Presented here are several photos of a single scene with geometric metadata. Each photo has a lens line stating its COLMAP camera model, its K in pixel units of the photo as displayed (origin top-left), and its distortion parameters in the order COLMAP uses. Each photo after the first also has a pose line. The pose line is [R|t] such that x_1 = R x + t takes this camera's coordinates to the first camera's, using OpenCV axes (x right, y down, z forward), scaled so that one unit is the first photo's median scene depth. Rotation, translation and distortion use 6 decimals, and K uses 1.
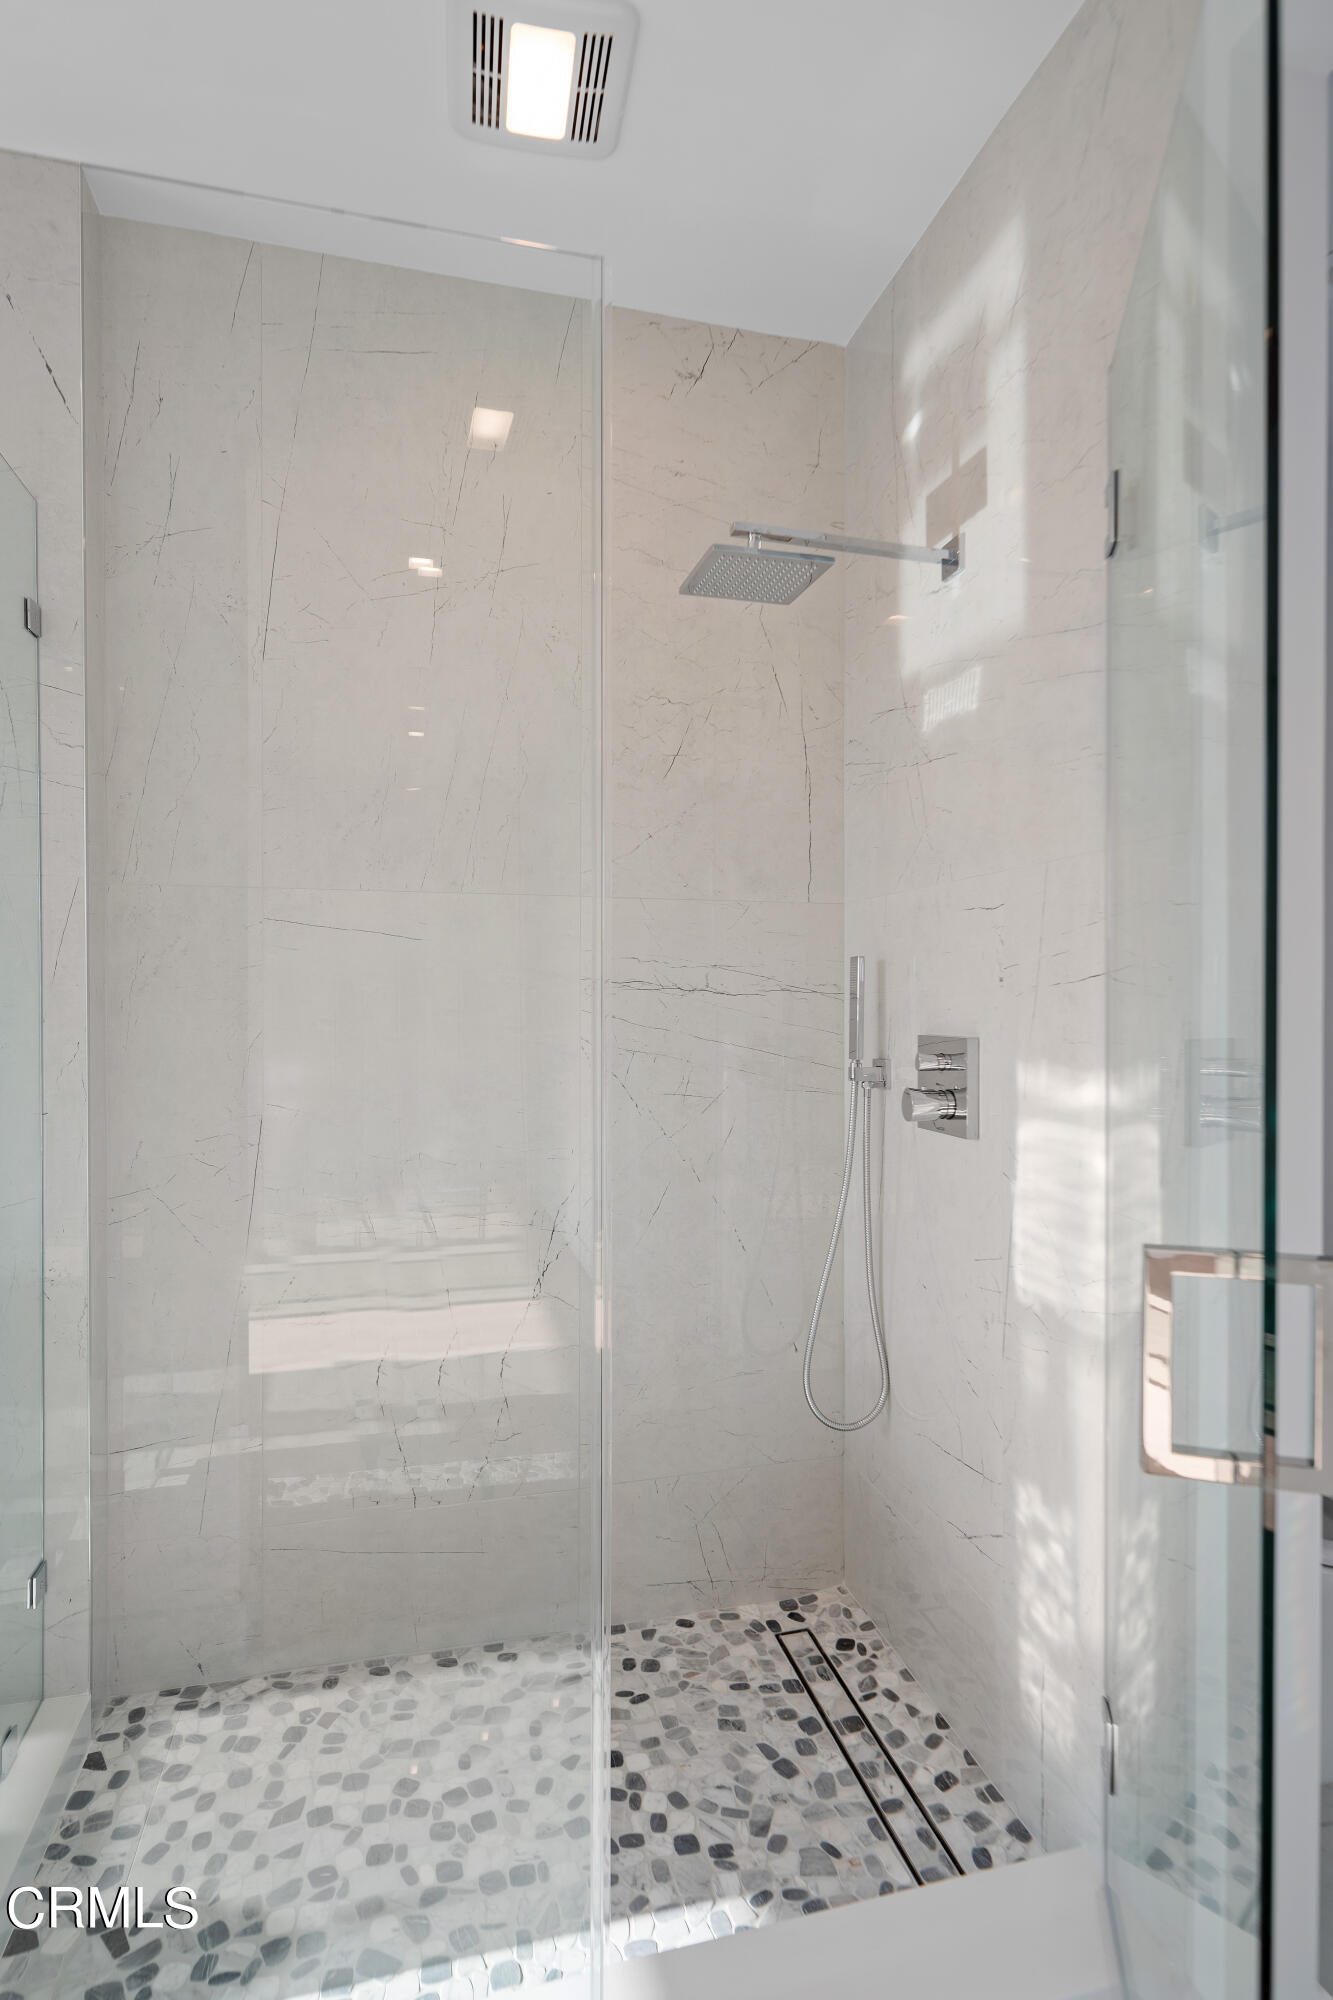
lens RADIAL K [[1041.0, 0, 666.9], [0, 1041.0, 1002.7], [0, 0, 1]] dist [0.002943, -0.000092]
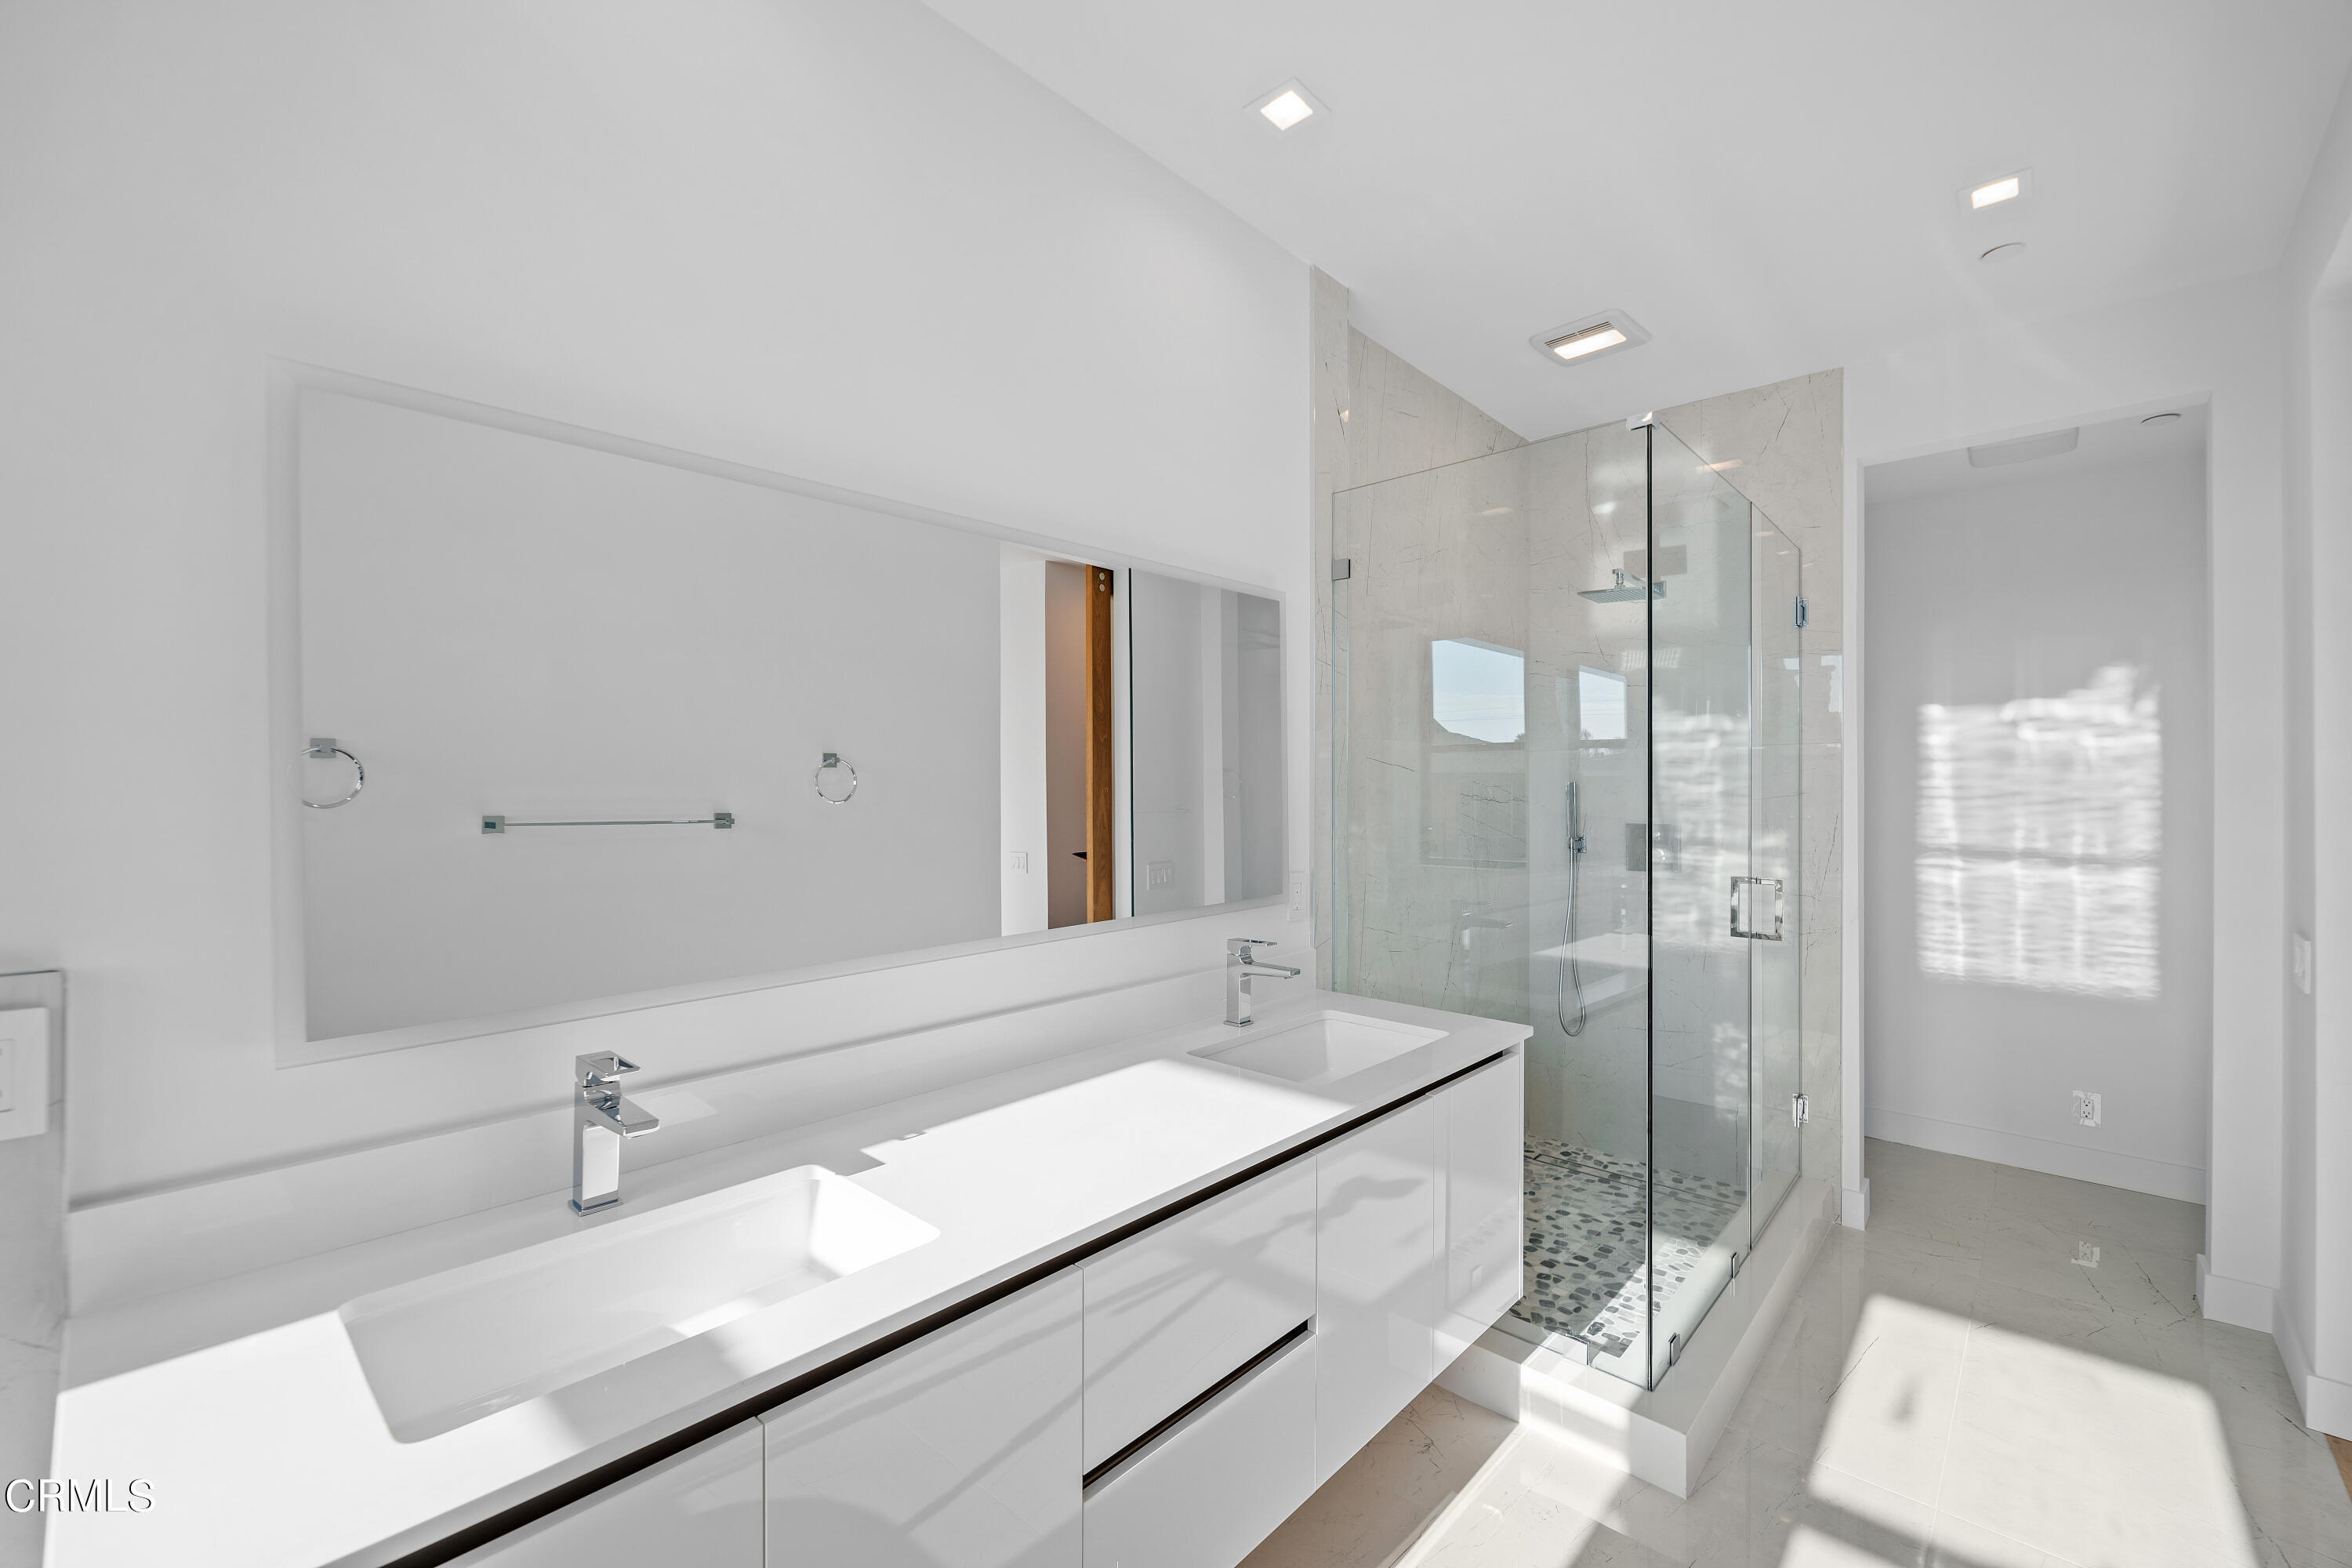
lens RADIAL K [[962.9, 0, 1187.0], [0, 962.9, 787.5], [0, 0, 1]] dist [-0.002199, -0.000767]
pose [[0.853463, -0.002459, 0.521147, -1.573072], [0.008466, 0.999922, -0.009147, -0.029375], [-0.521084, 0.012218, 0.853418, -0.139218]]
